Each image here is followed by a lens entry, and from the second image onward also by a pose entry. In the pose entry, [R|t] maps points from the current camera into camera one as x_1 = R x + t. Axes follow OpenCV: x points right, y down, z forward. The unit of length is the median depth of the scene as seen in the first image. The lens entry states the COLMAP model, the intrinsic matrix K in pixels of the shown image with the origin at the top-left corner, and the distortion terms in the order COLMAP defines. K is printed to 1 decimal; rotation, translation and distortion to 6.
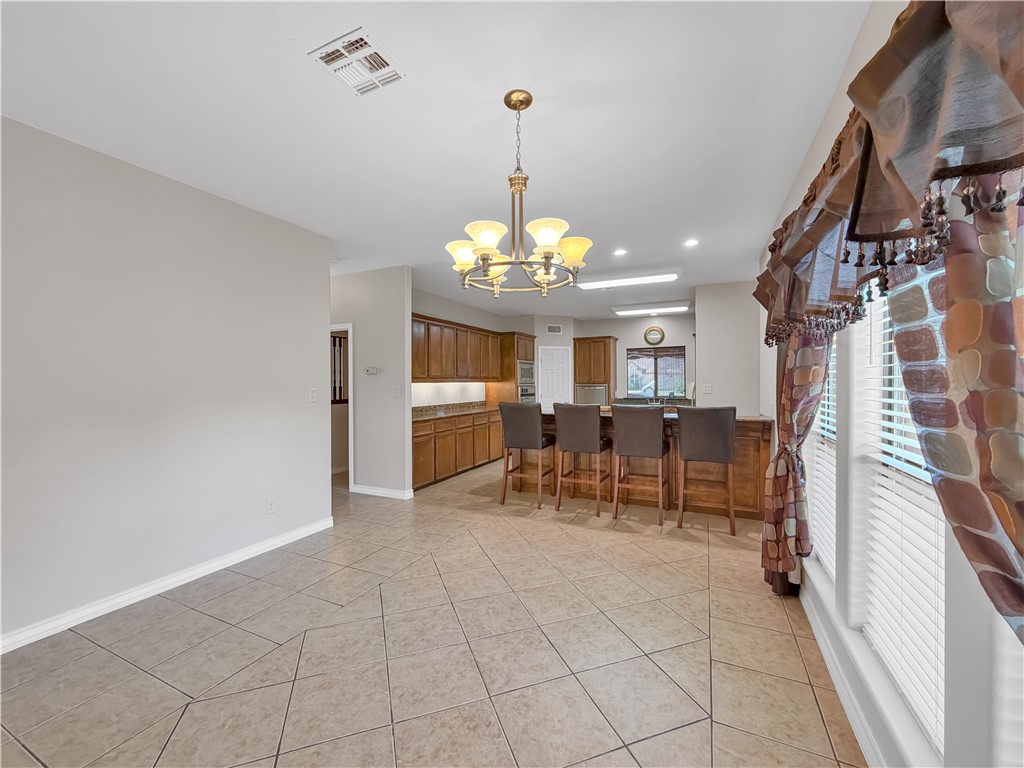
lens RADIAL K [[413.0, 0, 514.7], [0, 413.0, 383.0], [0, 0, 1]] dist [-0.001800, -0.000395]
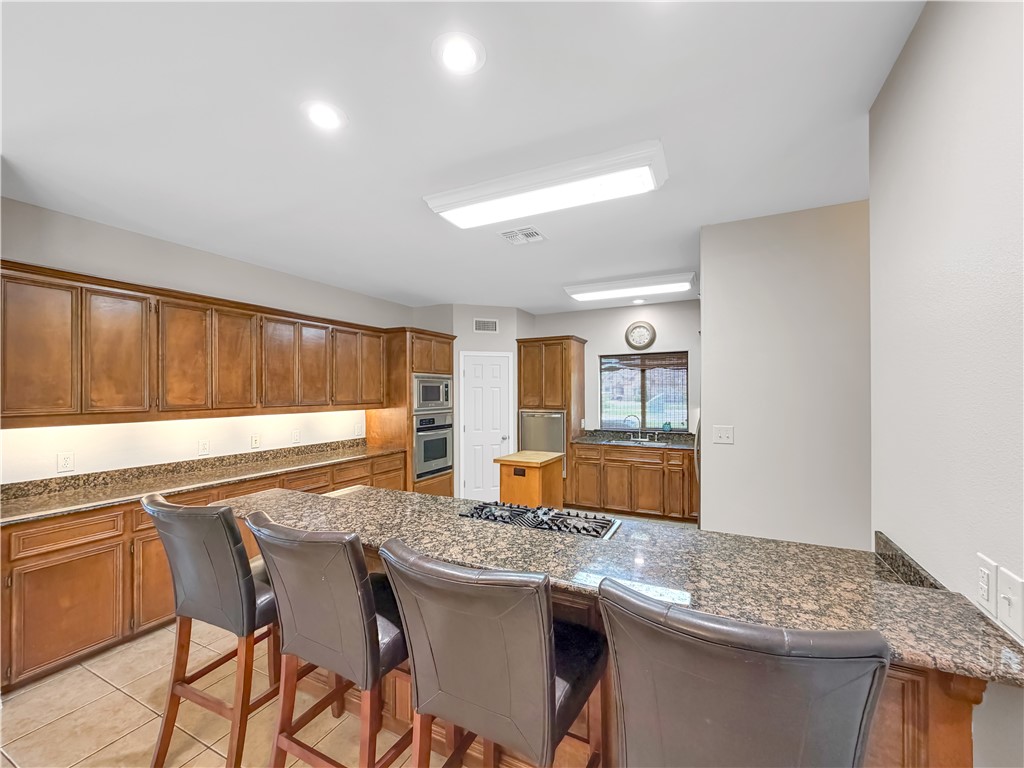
lens RADIAL K [[413.0, 0, 517.2], [0, 413.0, 388.6], [0, 0, 1]] dist [-0.001800, -0.000395]
pose [[0.999642, -0.001883, -0.026679, 0.221528], [0.001520, 0.999906, -0.013598, -0.029399], [0.026702, 0.013552, 0.999552, 0.472823]]
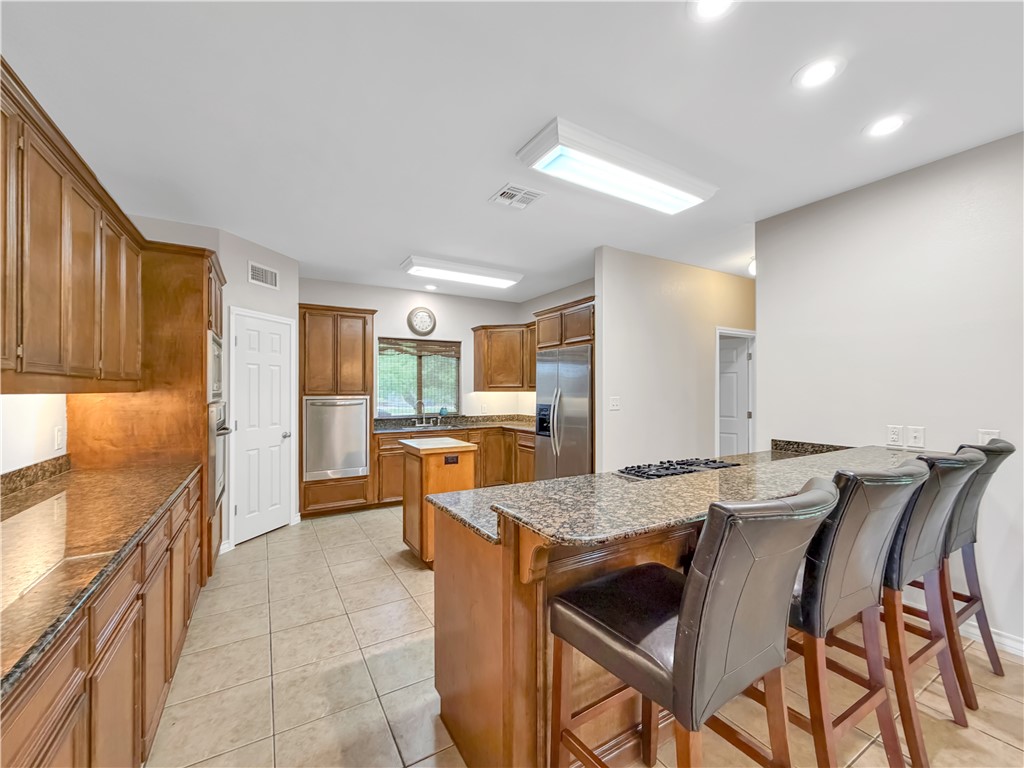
lens RADIAL K [[413.0, 0, 497.1], [0, 413.0, 389.3], [0, 0, 1]] dist [-0.001800, -0.000395]
pose [[0.574869, 0.009469, 0.818190, -0.174301], [-0.006381, 0.999955, -0.007089, -0.004570], [-0.818220, -0.001145, 0.574904, 0.716701]]
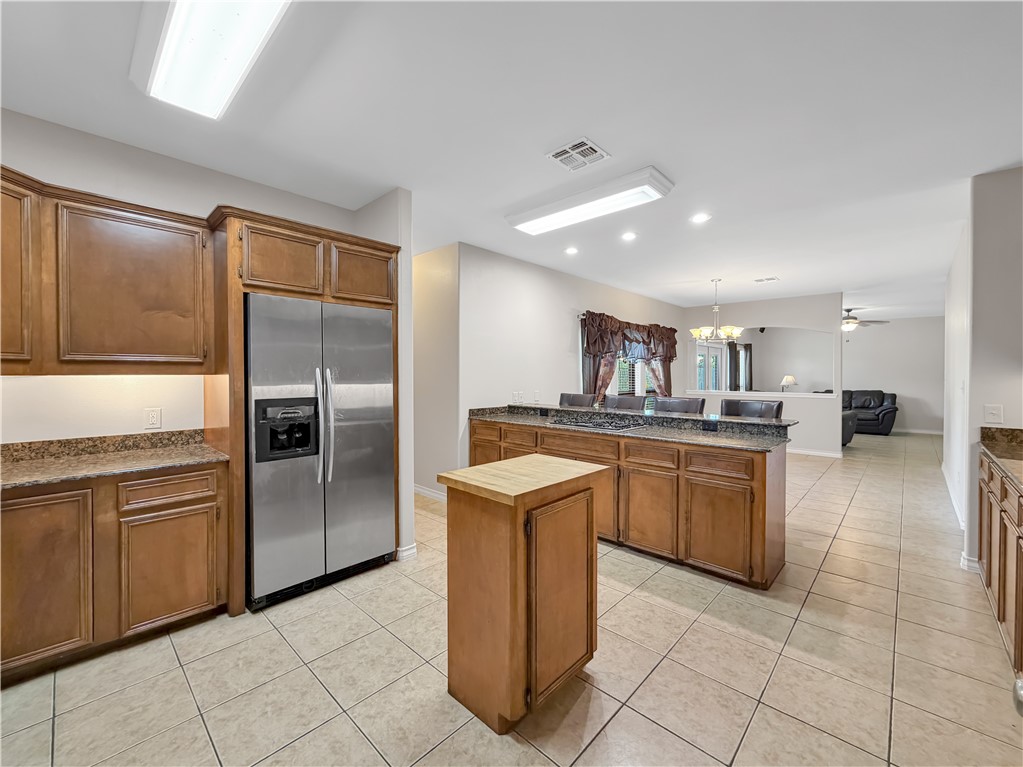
lens RADIAL K [[412.6, 0, 531.1], [0, 412.6, 376.9], [0, 0, 1]] dist [-0.001800, -0.000395]
pose [[-0.957161, 0.003911, 0.289531, 0.135727], [0.005326, 0.999977, 0.004102, -0.004248], [-0.289509, 0.005468, -0.957160, 1.366575]]
